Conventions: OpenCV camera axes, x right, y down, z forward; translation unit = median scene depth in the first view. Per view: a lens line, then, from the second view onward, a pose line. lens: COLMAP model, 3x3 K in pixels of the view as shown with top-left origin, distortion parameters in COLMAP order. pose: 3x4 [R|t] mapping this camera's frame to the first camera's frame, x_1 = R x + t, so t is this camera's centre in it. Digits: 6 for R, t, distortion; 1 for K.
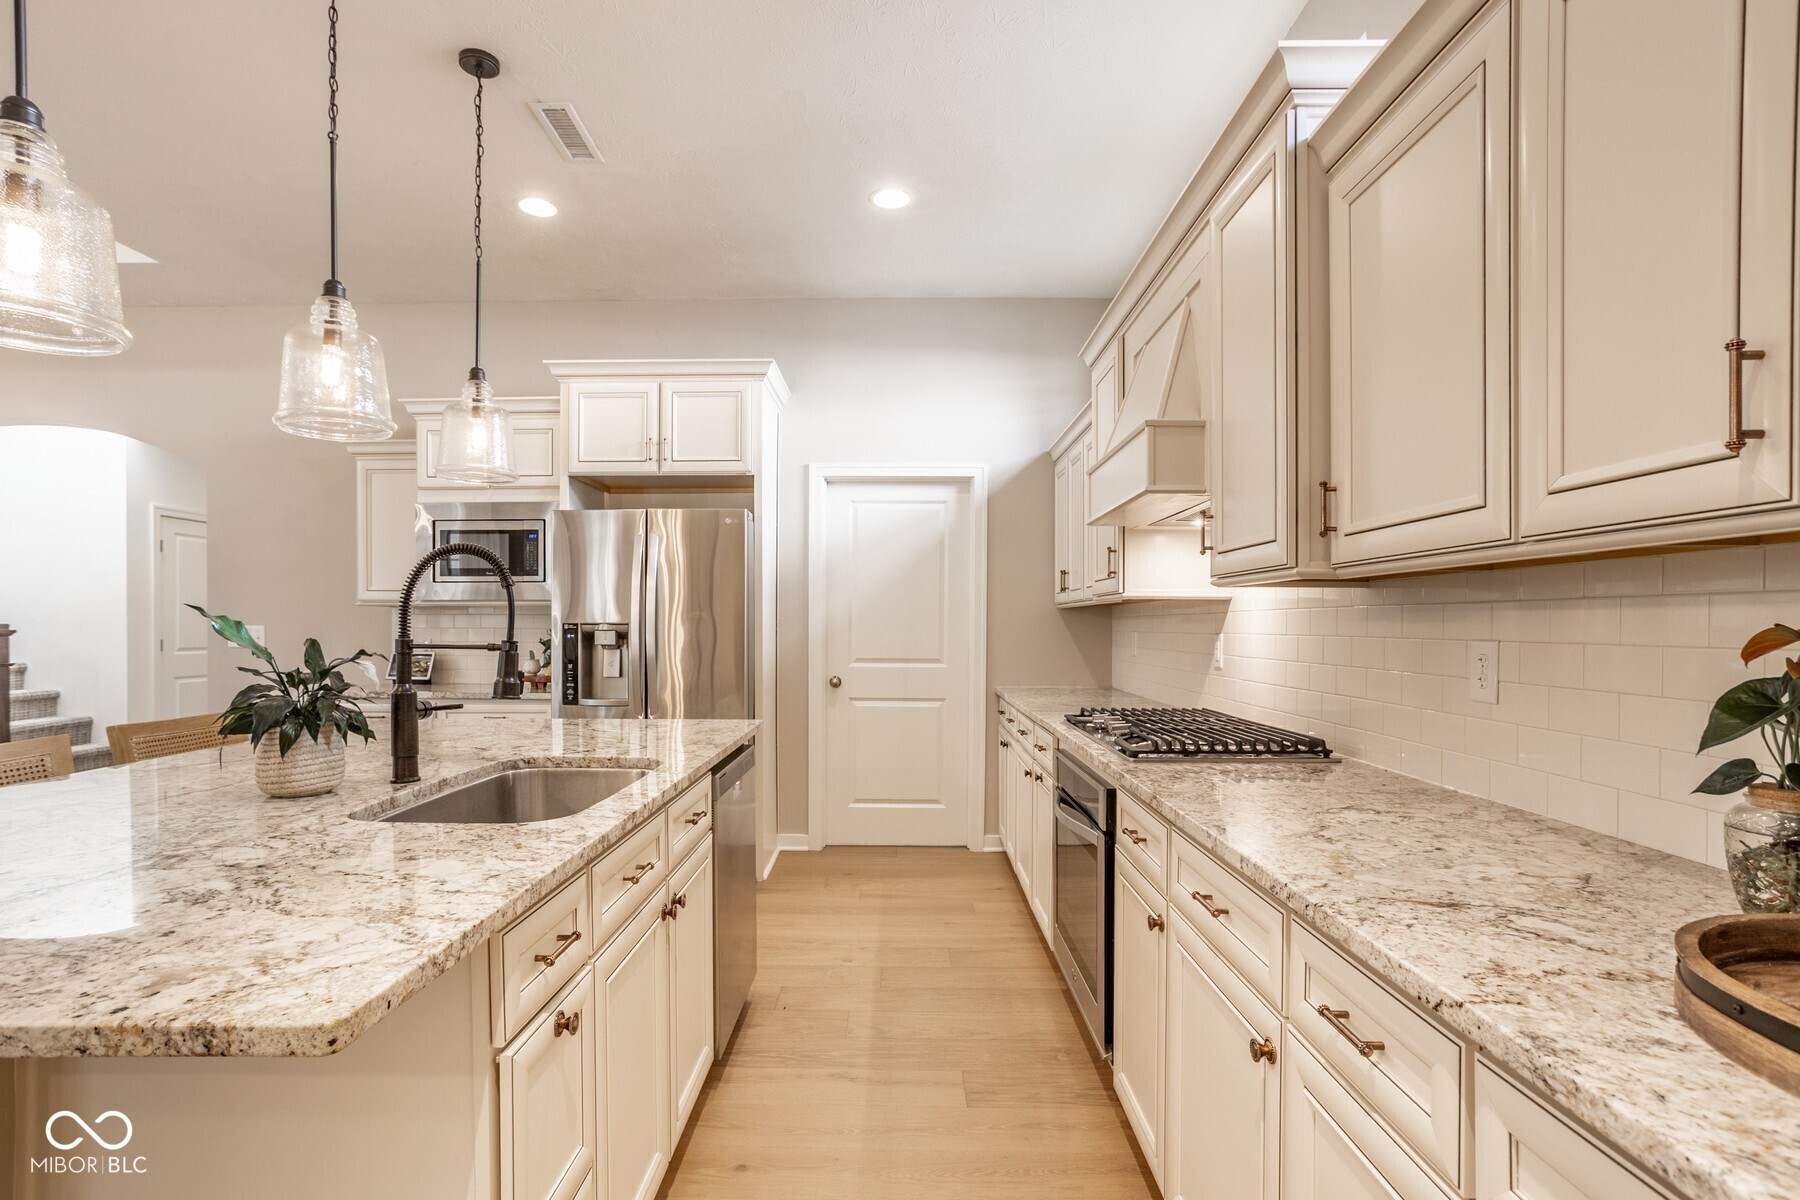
lens RADIAL K [[851.4, 0, 875.0], [0, 851.4, 629.1], [0, 0, 1]] dist [-0.038347, 0.022282]
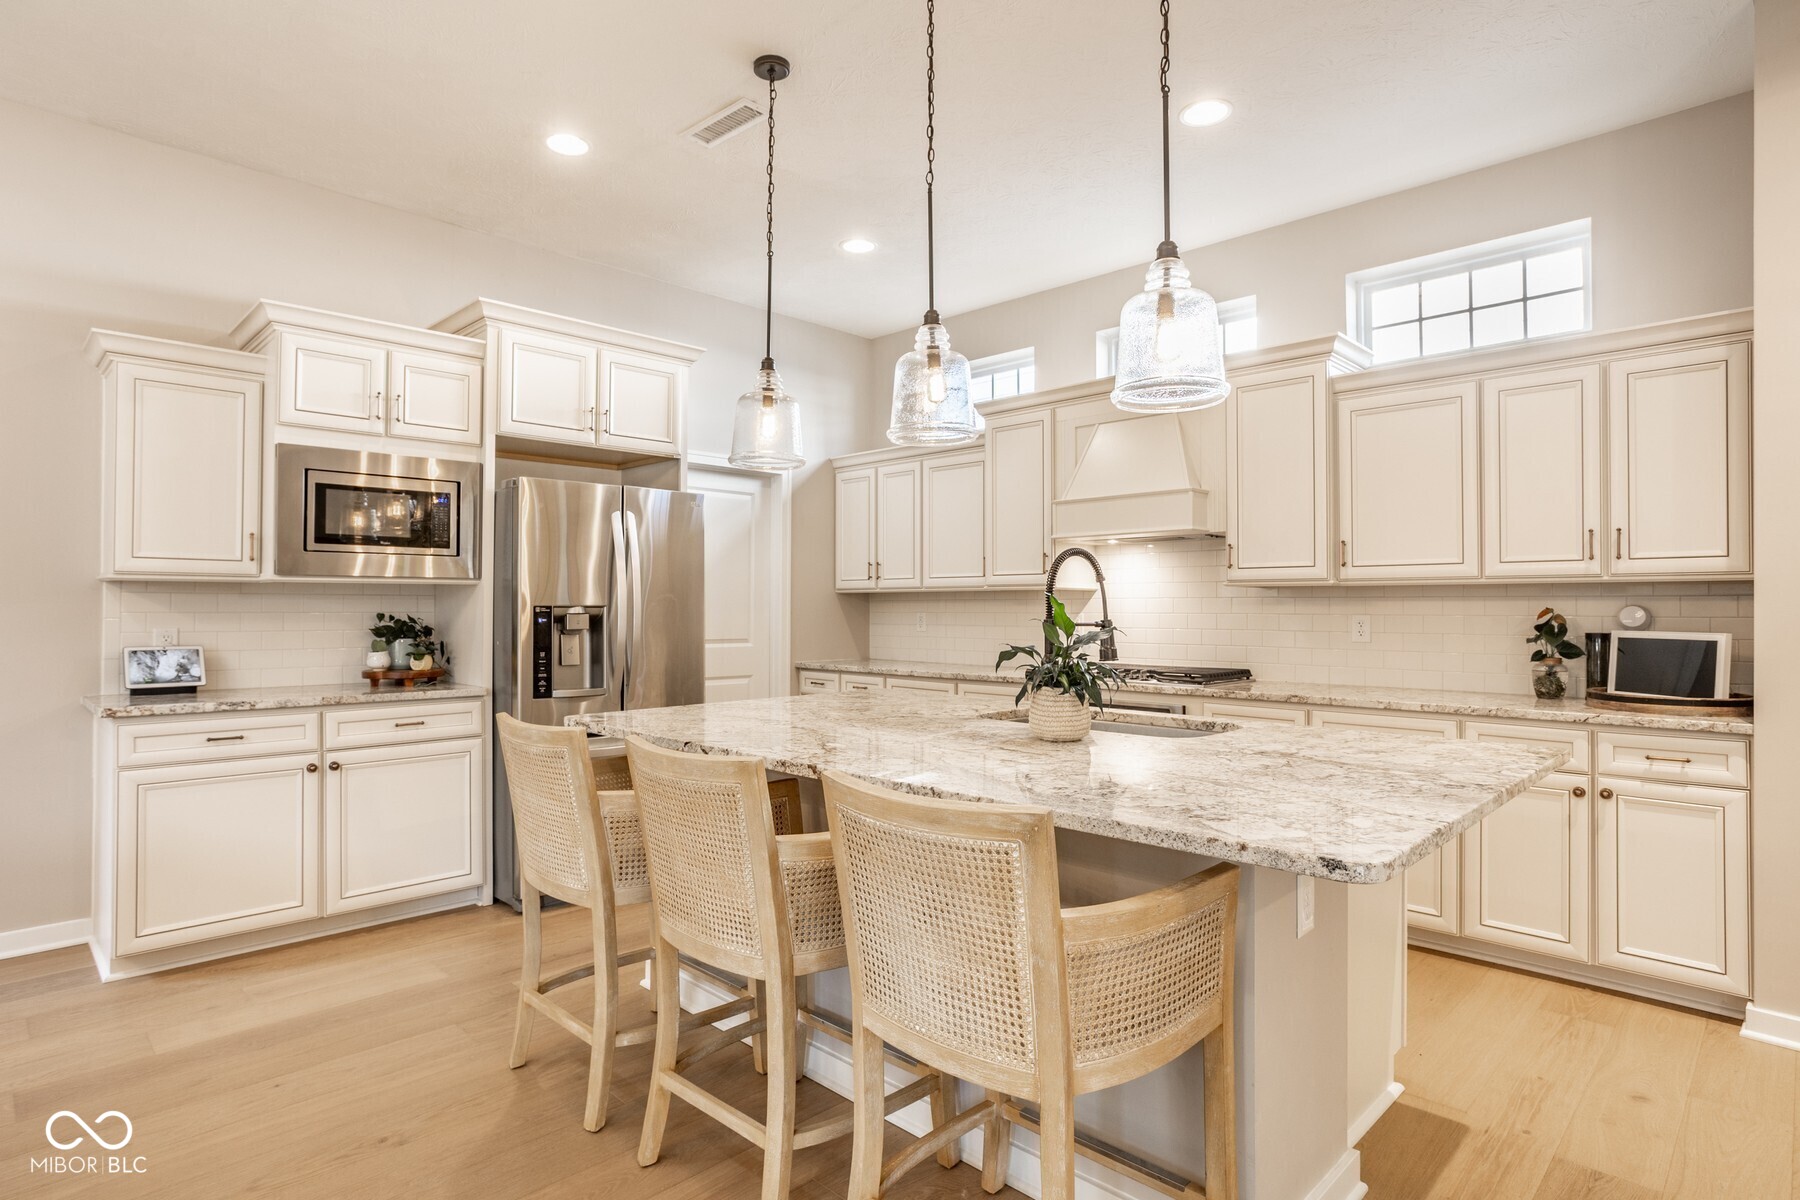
lens RADIAL K [[904.4, 0, 866.1], [0, 904.4, 607.6], [0, 0, 1]] dist [-0.003181, -0.000087]
pose [[0.711453, 0.000881, 0.702733, -0.748331], [0.003568, 0.999982, -0.004865, 0.000637], [-0.702724, 0.005969, 0.711437, 0.081322]]
